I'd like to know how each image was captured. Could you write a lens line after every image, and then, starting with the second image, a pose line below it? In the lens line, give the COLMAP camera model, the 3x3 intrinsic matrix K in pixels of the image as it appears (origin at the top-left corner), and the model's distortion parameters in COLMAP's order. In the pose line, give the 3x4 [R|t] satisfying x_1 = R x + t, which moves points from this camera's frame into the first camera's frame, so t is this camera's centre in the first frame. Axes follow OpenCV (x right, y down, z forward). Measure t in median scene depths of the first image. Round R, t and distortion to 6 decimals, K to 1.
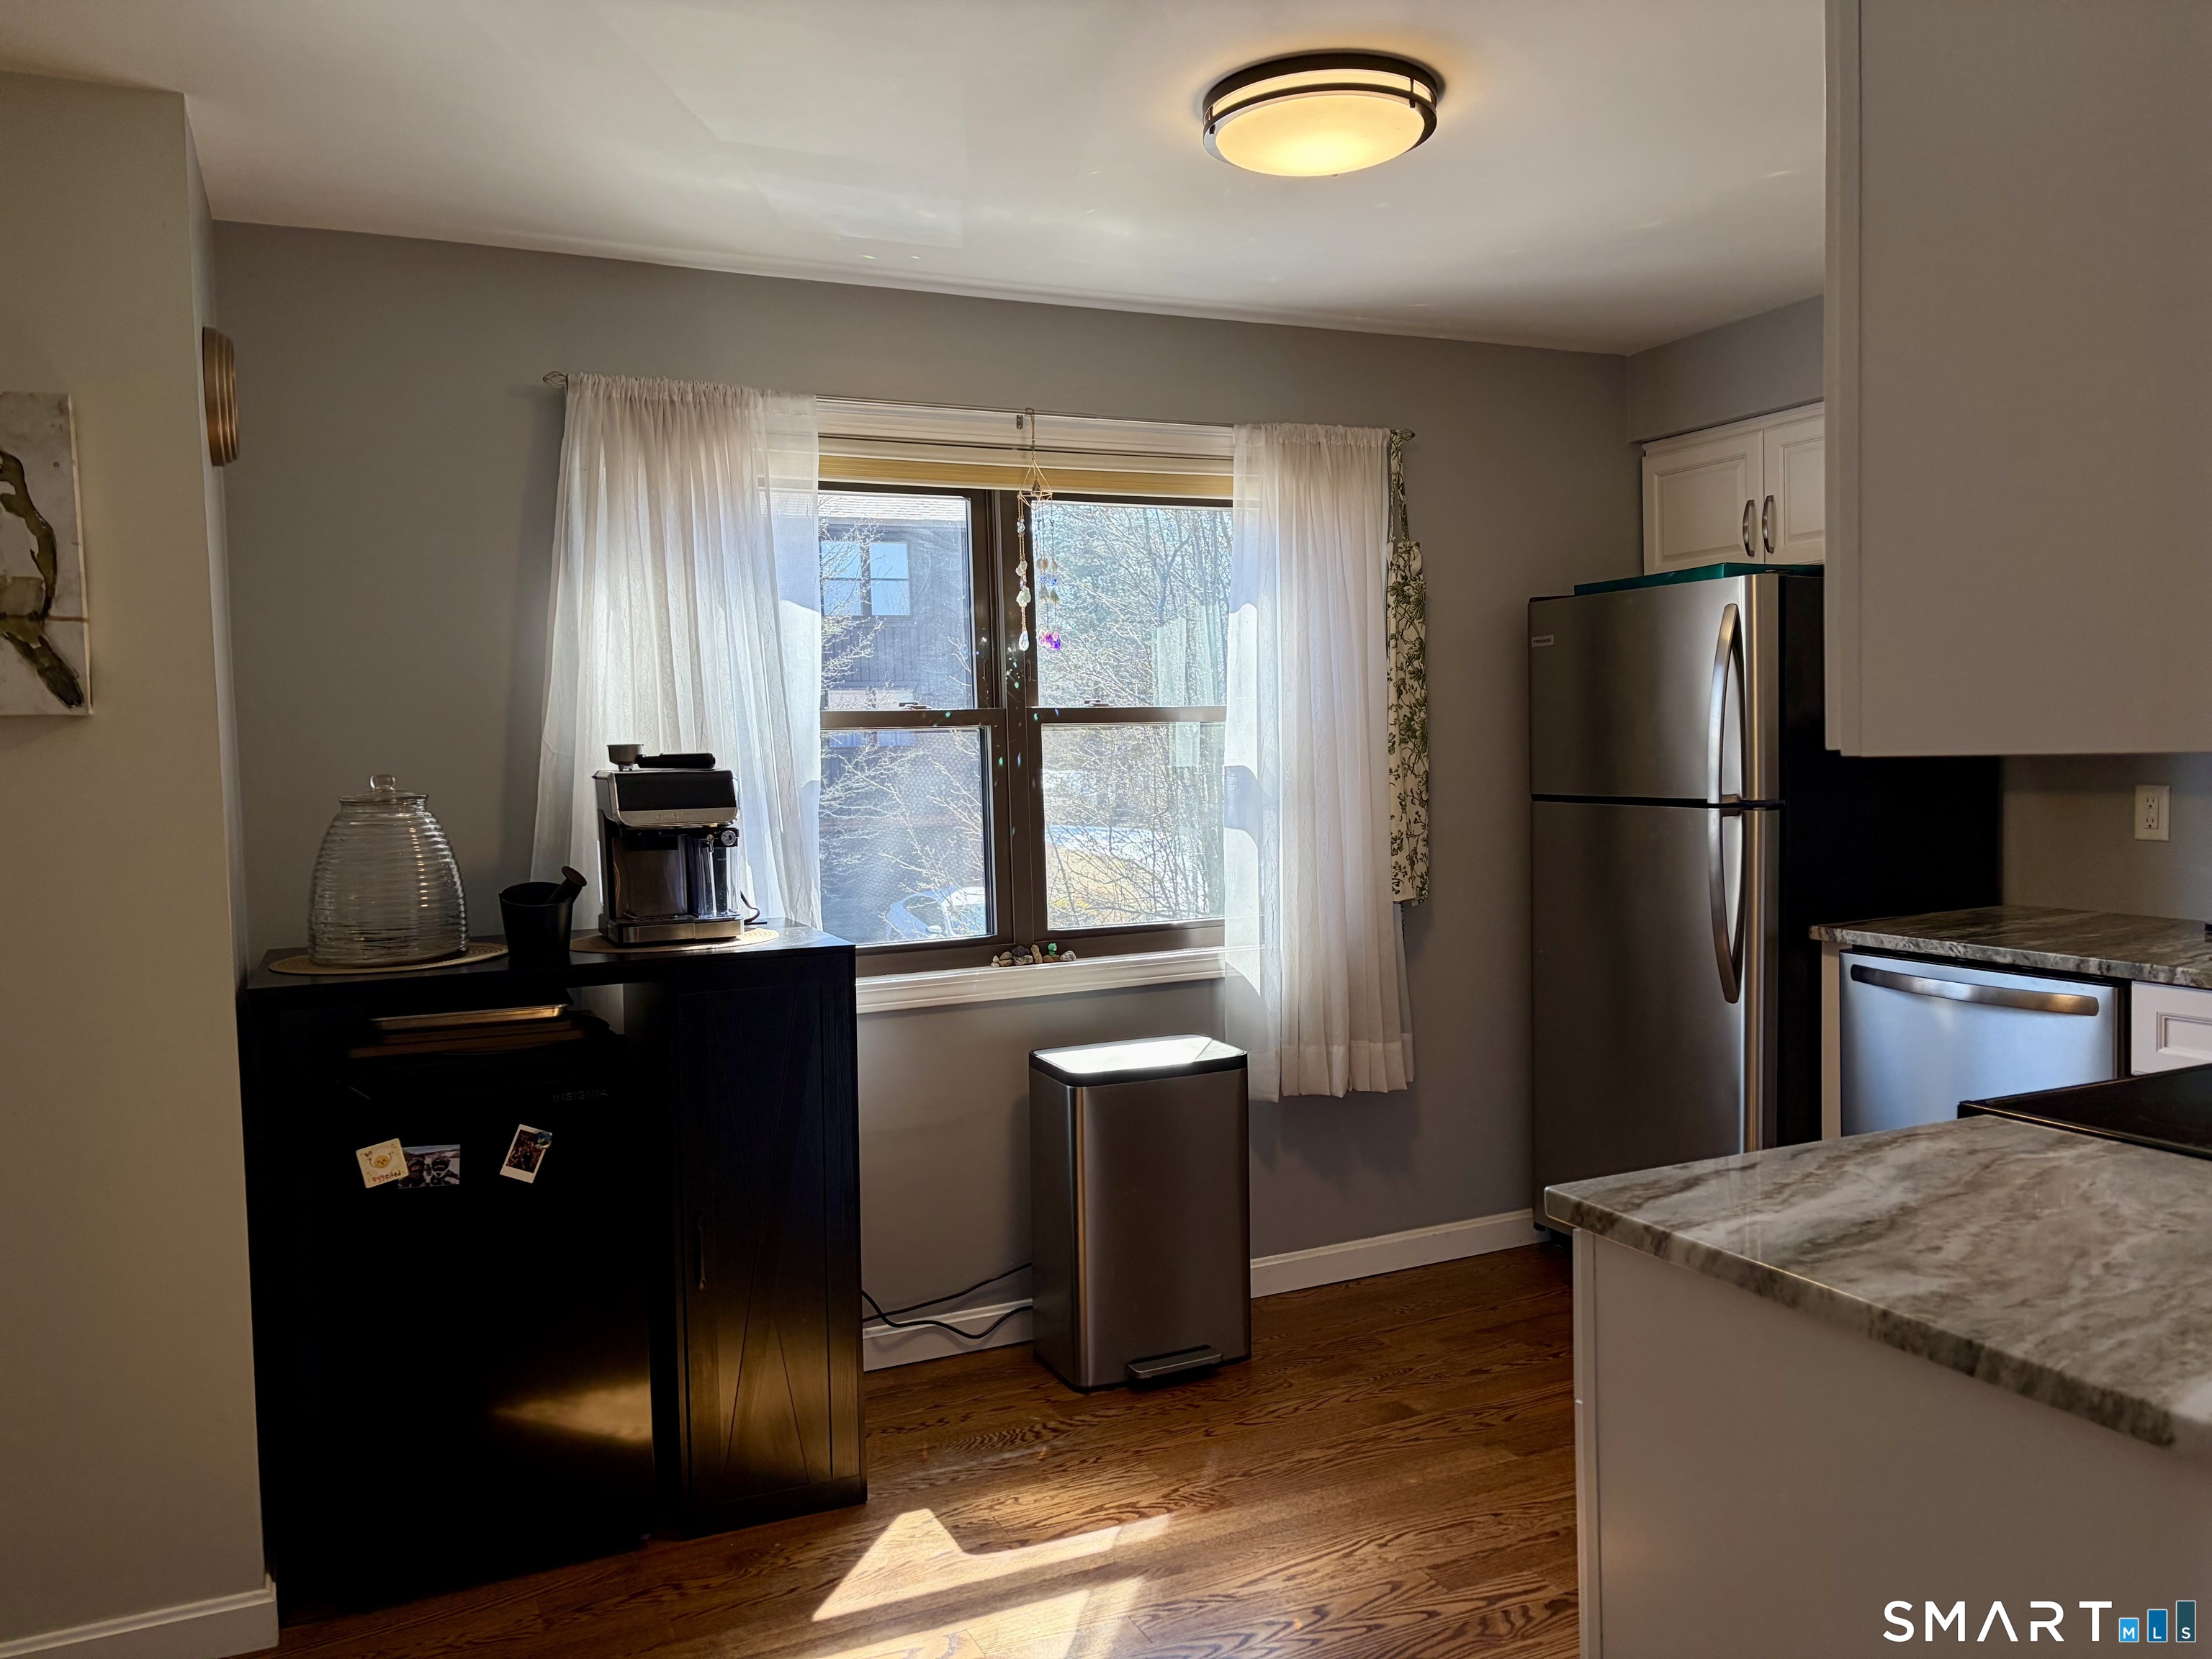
lens RADIAL K [[1657.7, 0, 1108.7], [0, 1657.7, 826.1], [0, 0, 1]] dist [0.059928, -0.070857]
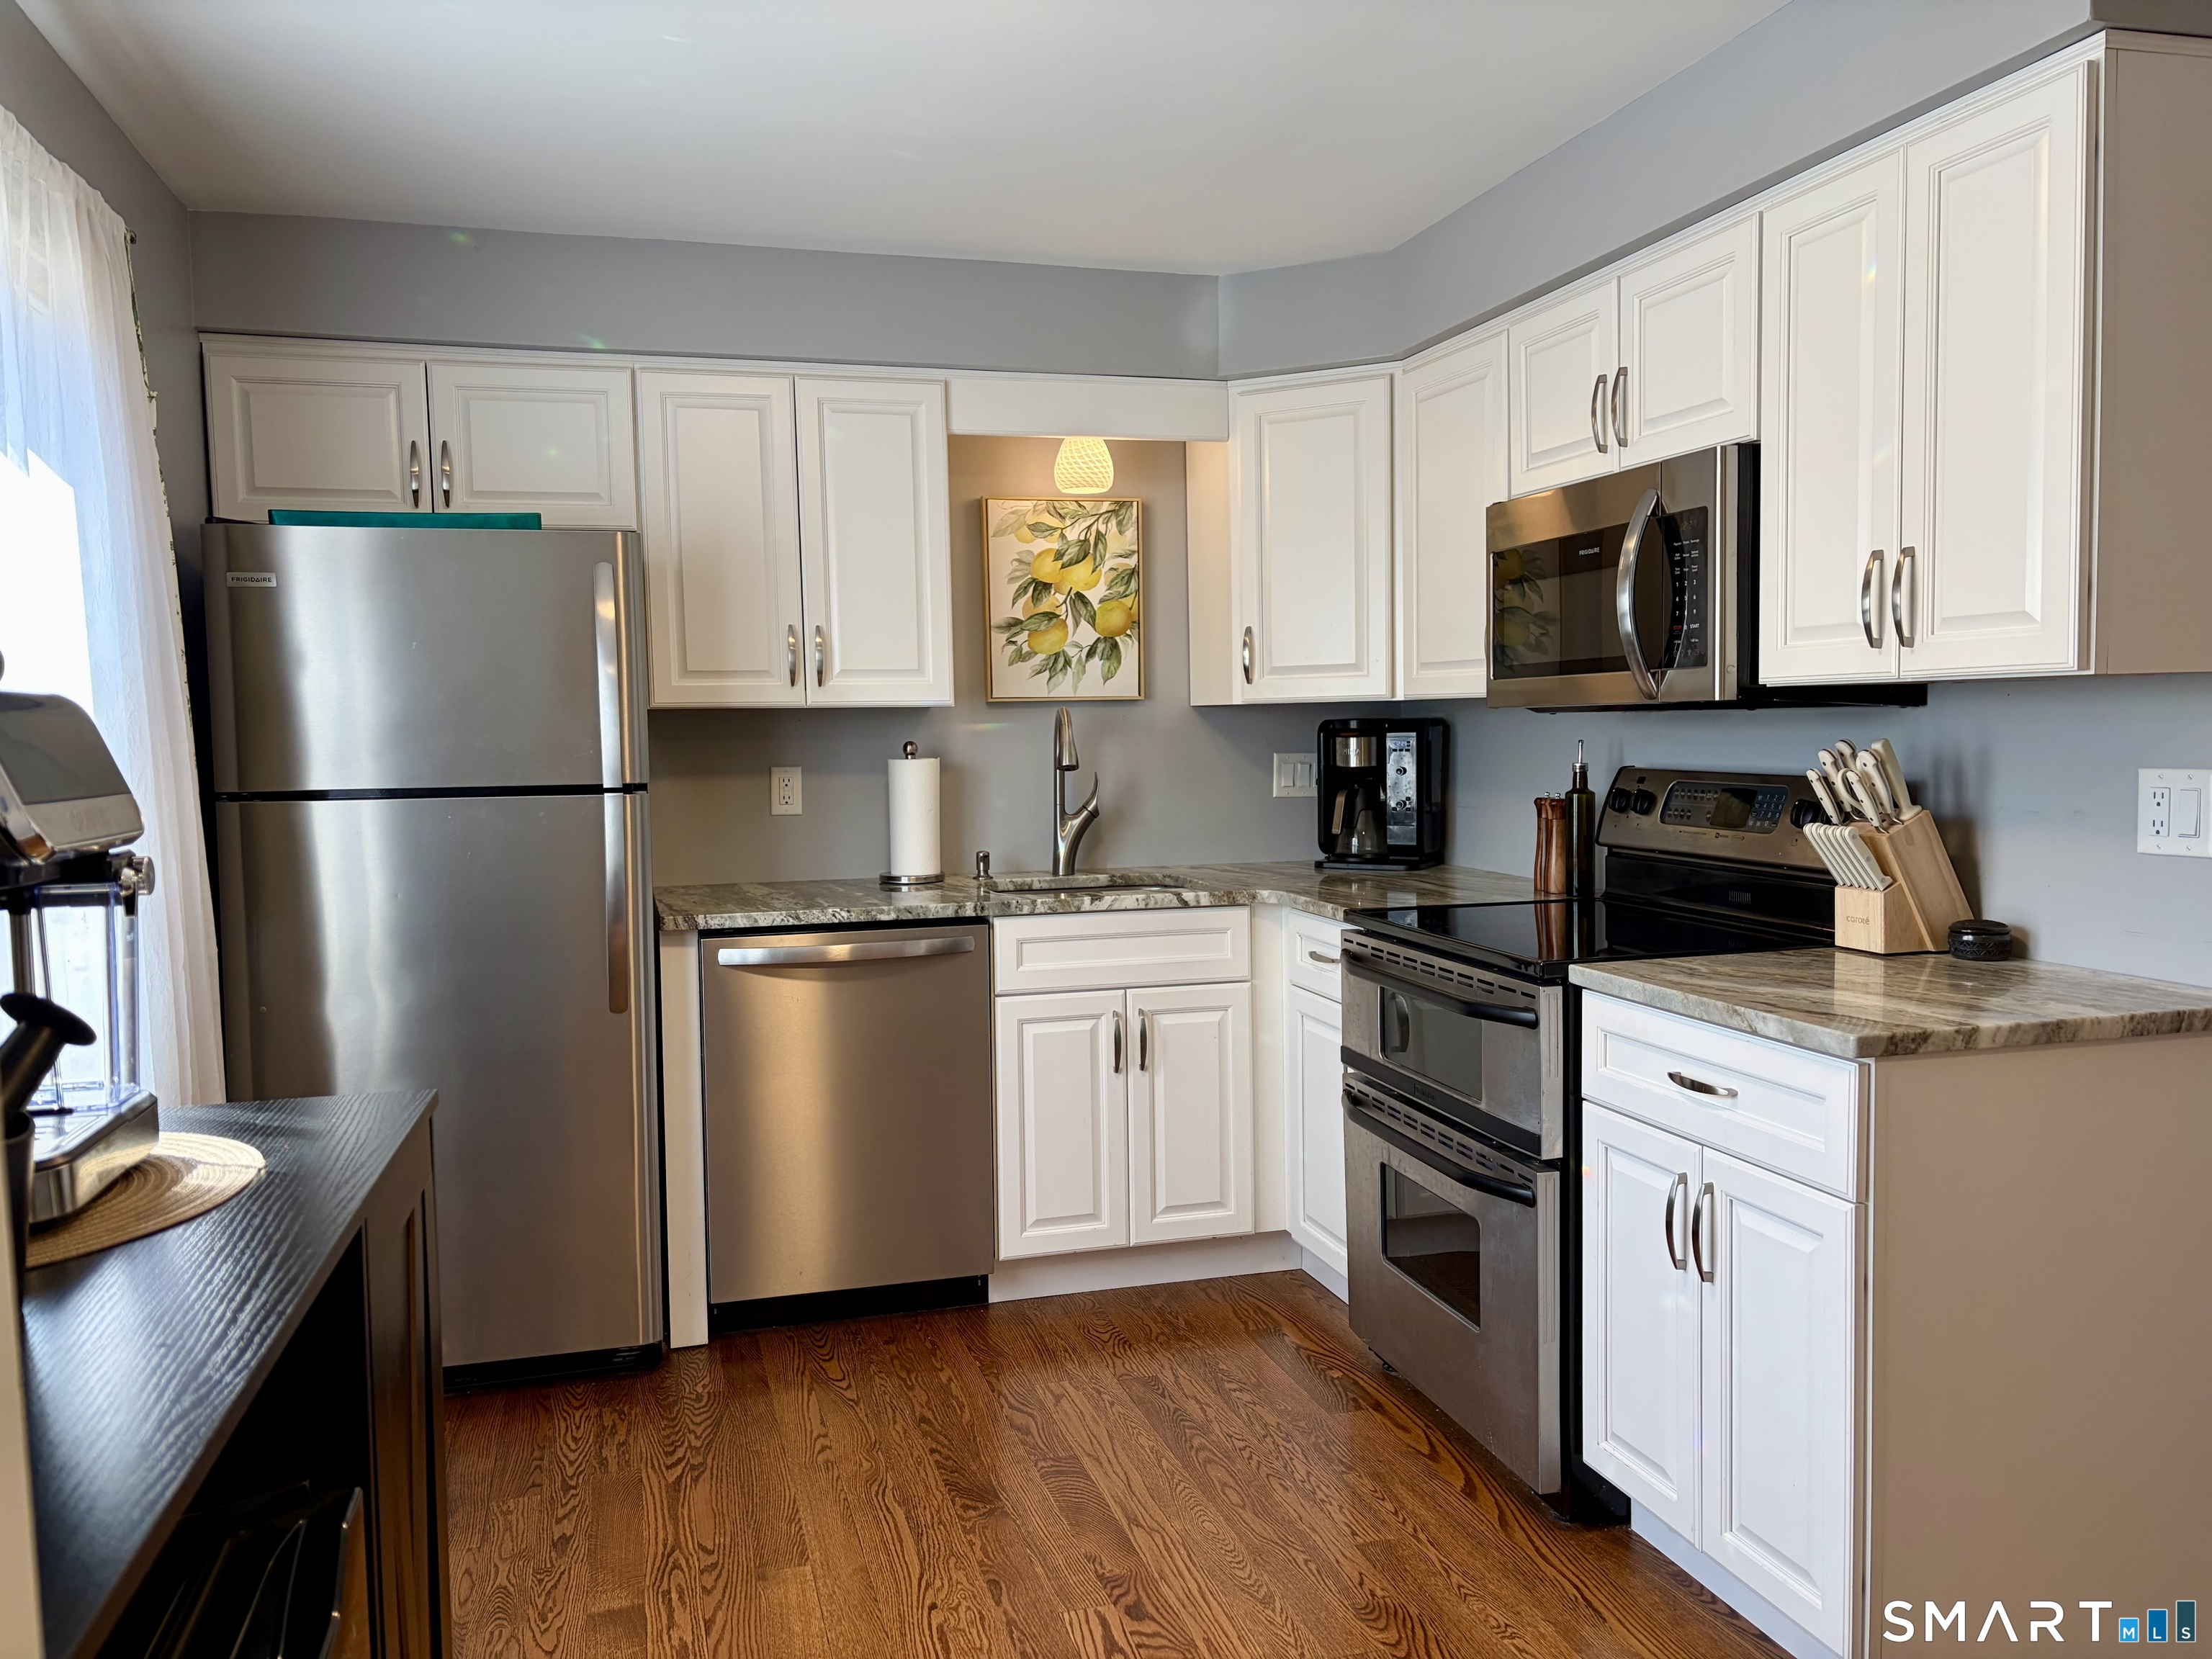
lens RADIAL K [[1657.7, 0, 1088.8], [0, 1657.7, 844.4], [0, 0, 1]] dist [0.059928, -0.070857]
pose [[0.167864, -0.049475, 0.984568, -0.514685], [0.065280, 0.997106, 0.038975, -0.002166], [-0.983646, 0.057730, 0.170608, 0.678710]]
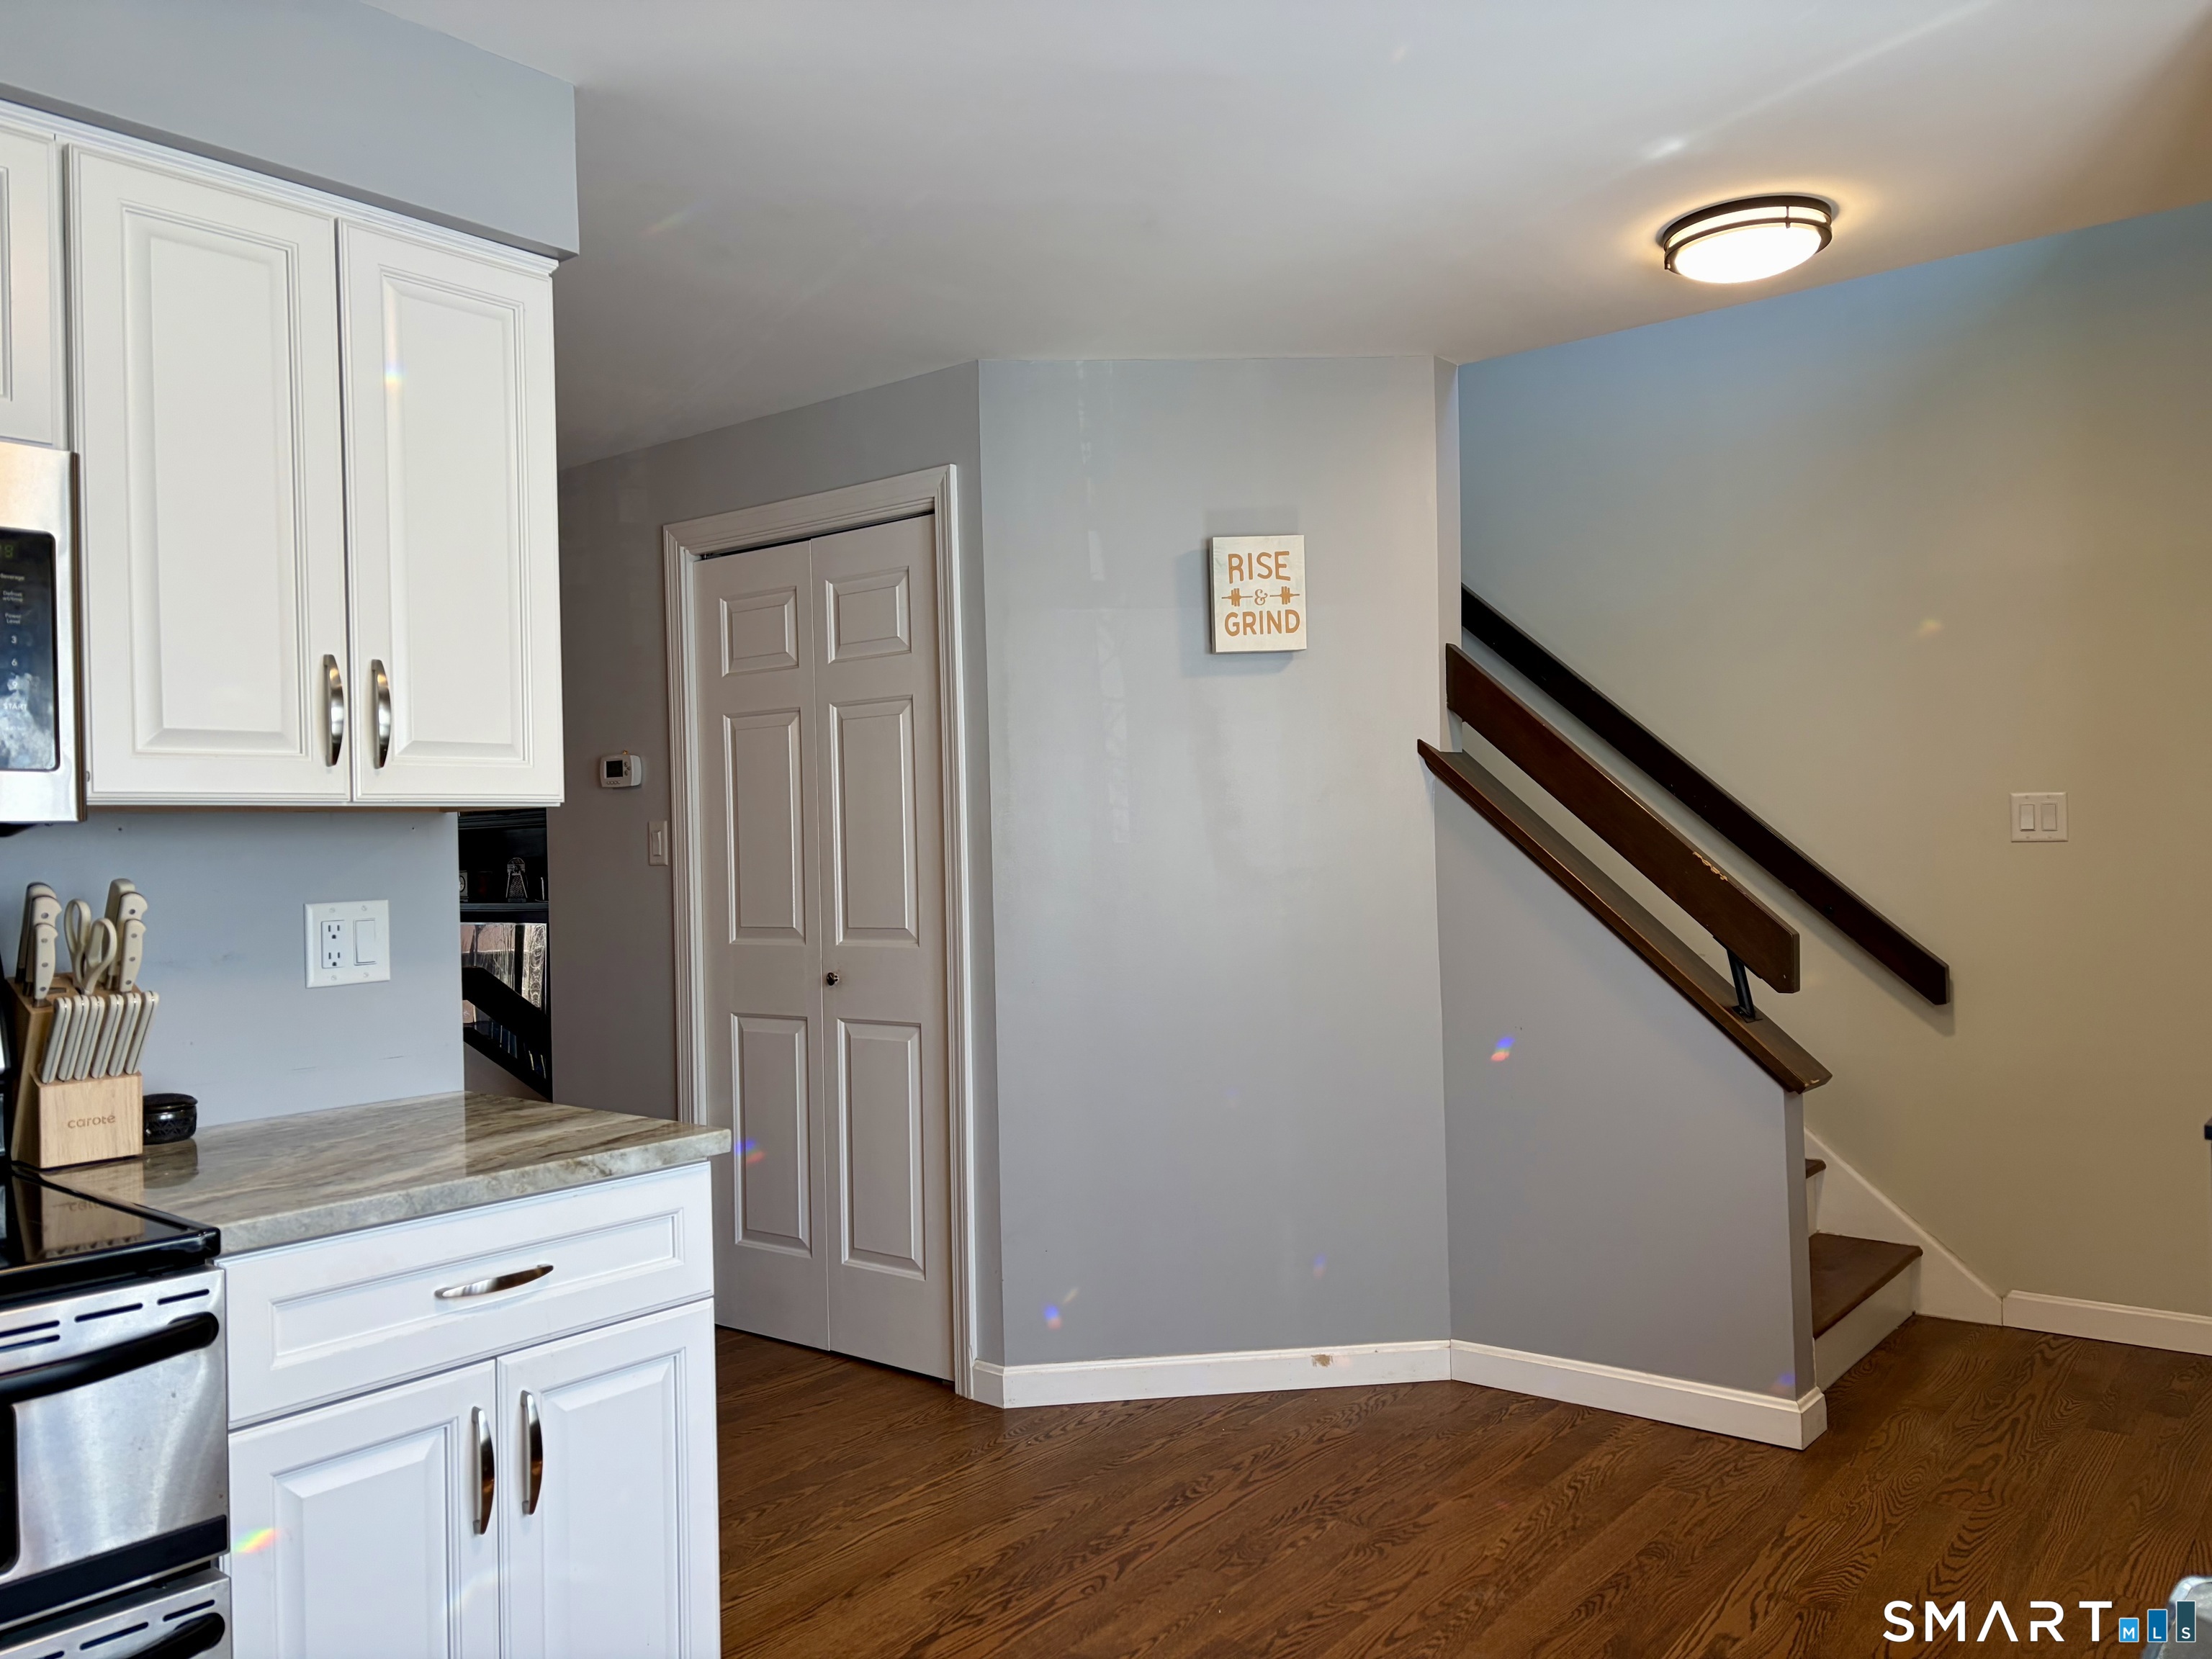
lens RADIAL K [[1657.7, 0, 1107.9], [0, 1657.7, 826.6], [0, 0, 1]] dist [0.059928, -0.070857]
pose [[-0.898826, 0.042018, -0.436287, 0.285247], [0.024472, 0.998653, 0.045764, -0.035861], [0.437622, 0.030457, -0.898643, 1.165483]]
